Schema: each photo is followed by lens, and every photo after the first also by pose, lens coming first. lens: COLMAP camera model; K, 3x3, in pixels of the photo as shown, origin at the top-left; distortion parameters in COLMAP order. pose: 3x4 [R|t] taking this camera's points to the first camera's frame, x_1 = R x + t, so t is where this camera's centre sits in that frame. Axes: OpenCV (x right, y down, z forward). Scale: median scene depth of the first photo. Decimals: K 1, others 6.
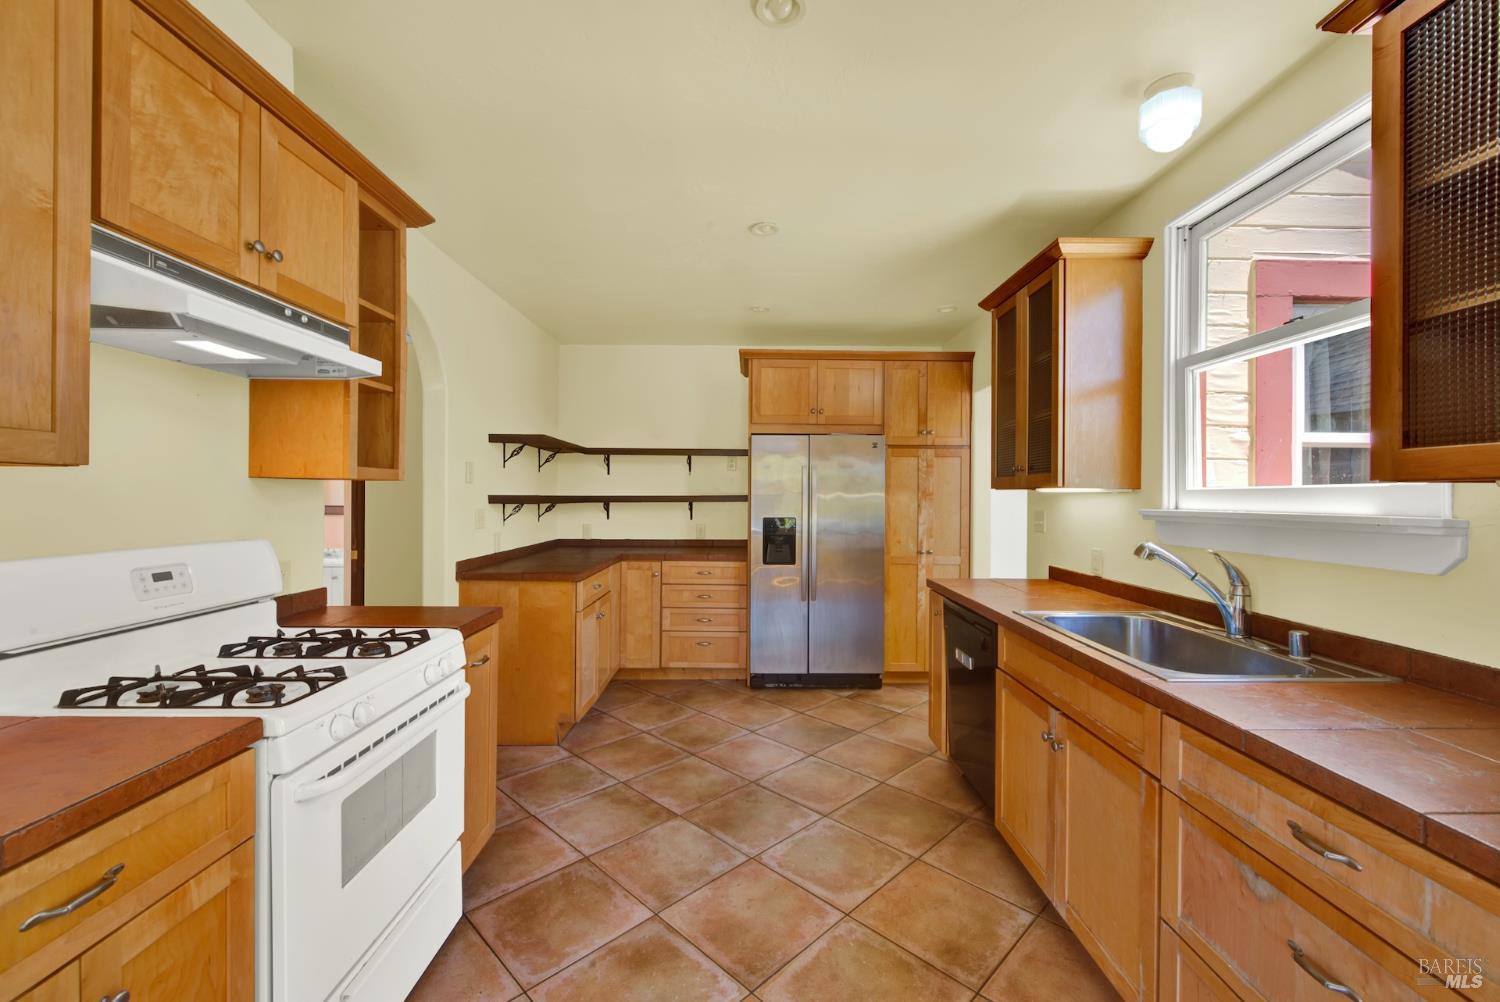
lens RADIAL K [[598.3, 0, 767.9], [0, 598.3, 500.2], [0, 0, 1]] dist [-0.000208, -0.000508]
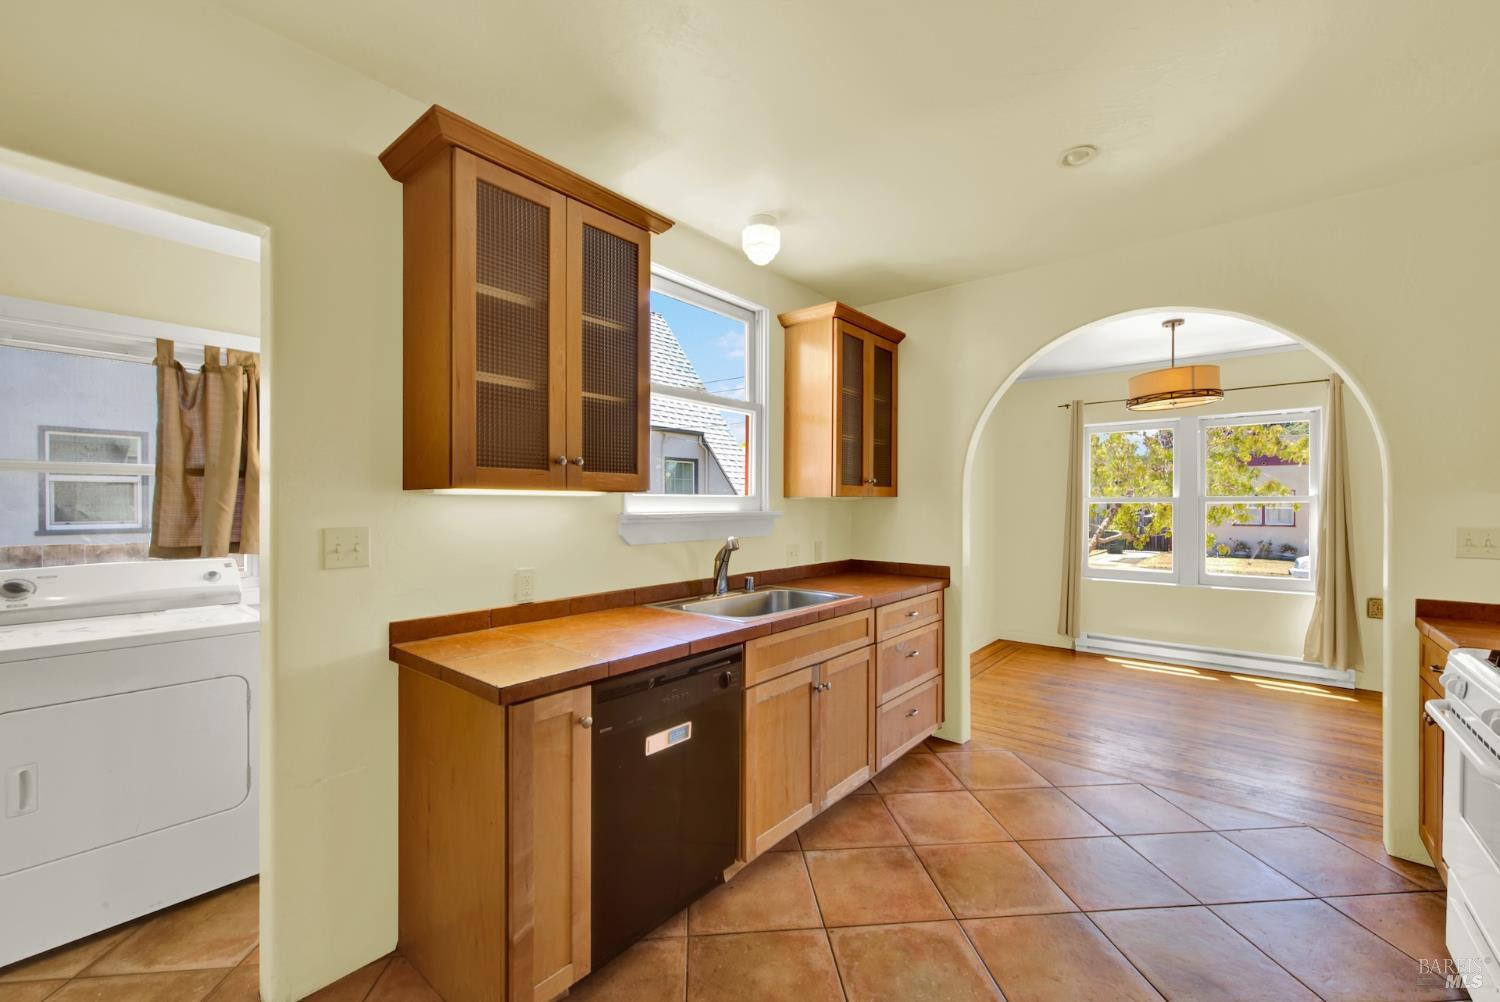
lens RADIAL K [[609.9, 0, 757.5], [0, 609.9, 501.5], [0, 0, 1]] dist [-0.001341, -0.000081]
pose [[-0.758445, -0.008188, 0.651685, -0.223512], [-0.004275, 0.999962, 0.007589, -0.014236], [-0.651723, 0.002970, -0.758451, 1.611332]]
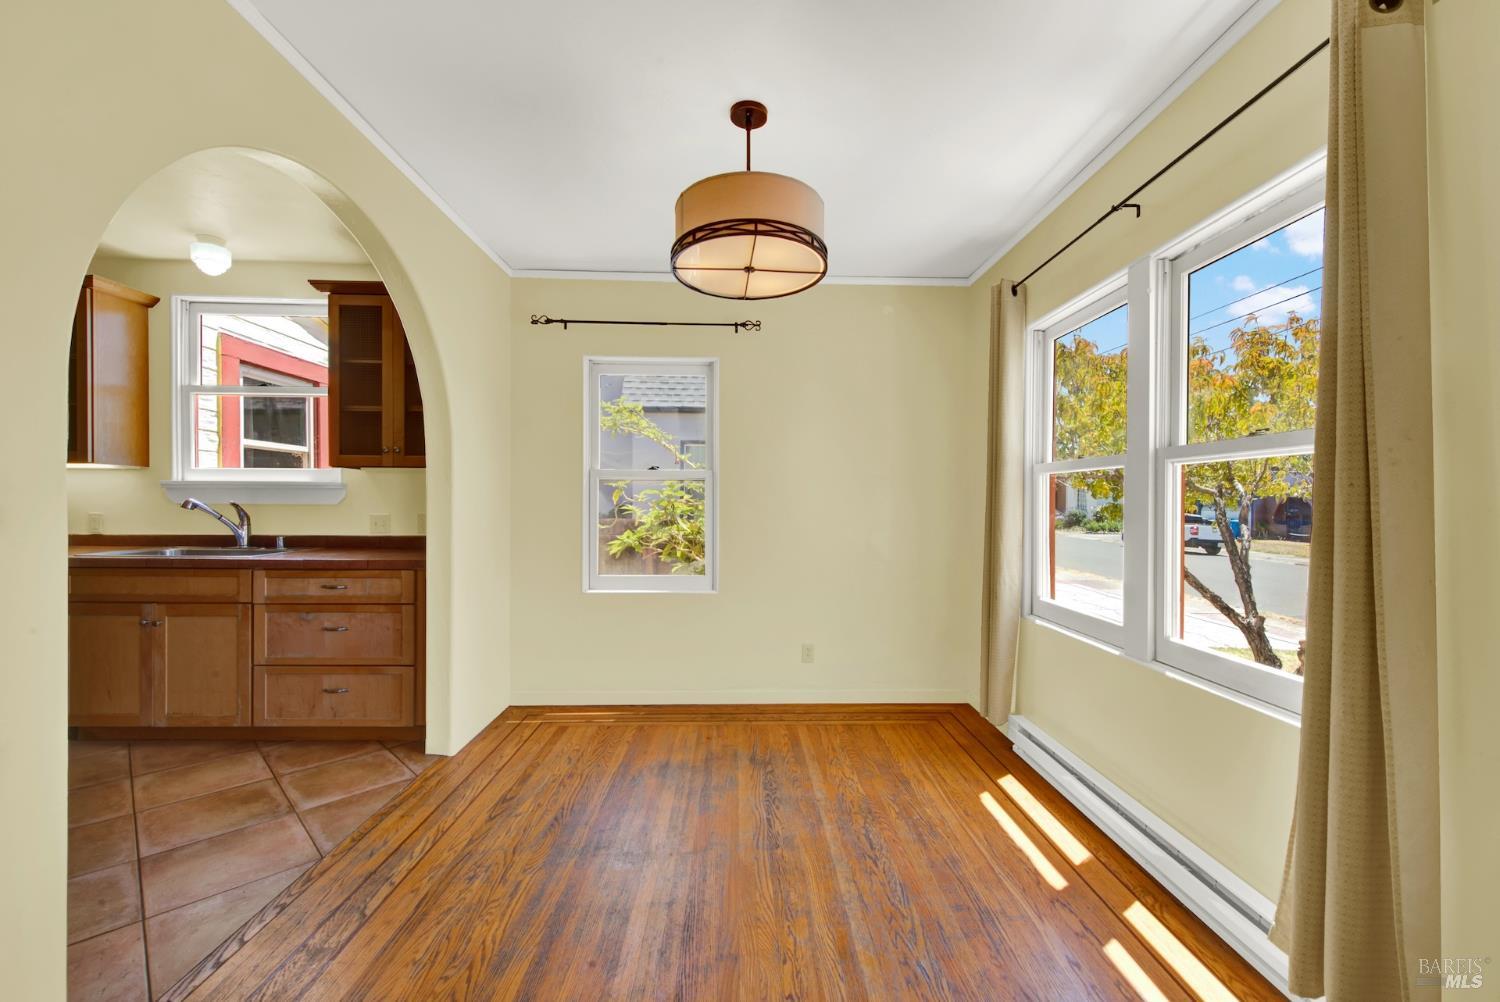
lens RADIAL K [[618.1, 0, 750.0], [0, 618.1, 501.0], [0, 0, 1]] dist [-0.000926, -0.000238]
pose [[-0.004214, -0.008623, 0.999954, -0.888718], [0.002325, 0.999960, 0.008633, 0.052964], [-0.999988, 0.002362, -0.004193, -0.446051]]
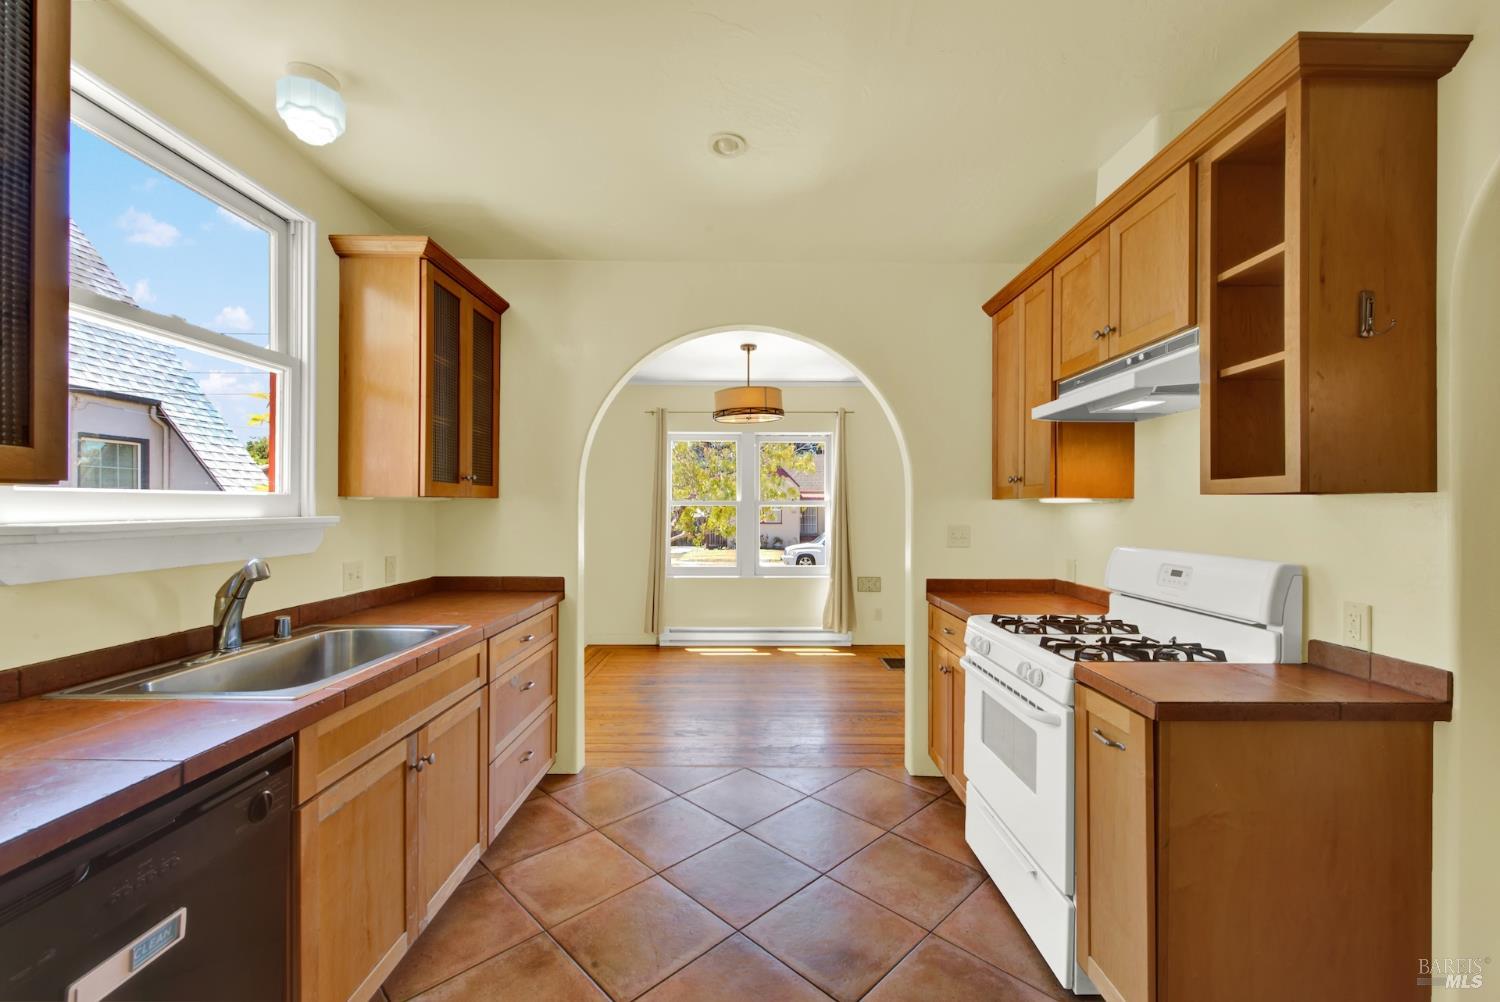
lens RADIAL K [[609.2, 0, 756.2], [0, 609.2, 507.8], [0, 0, 1]] dist [0.003817, -0.003947]
pose [[-0.999781, -0.012756, 0.016582, -0.049849], [-0.012611, 0.999881, 0.008841, -0.012979], [-0.016693, 0.008630, -0.999823, 1.487096]]
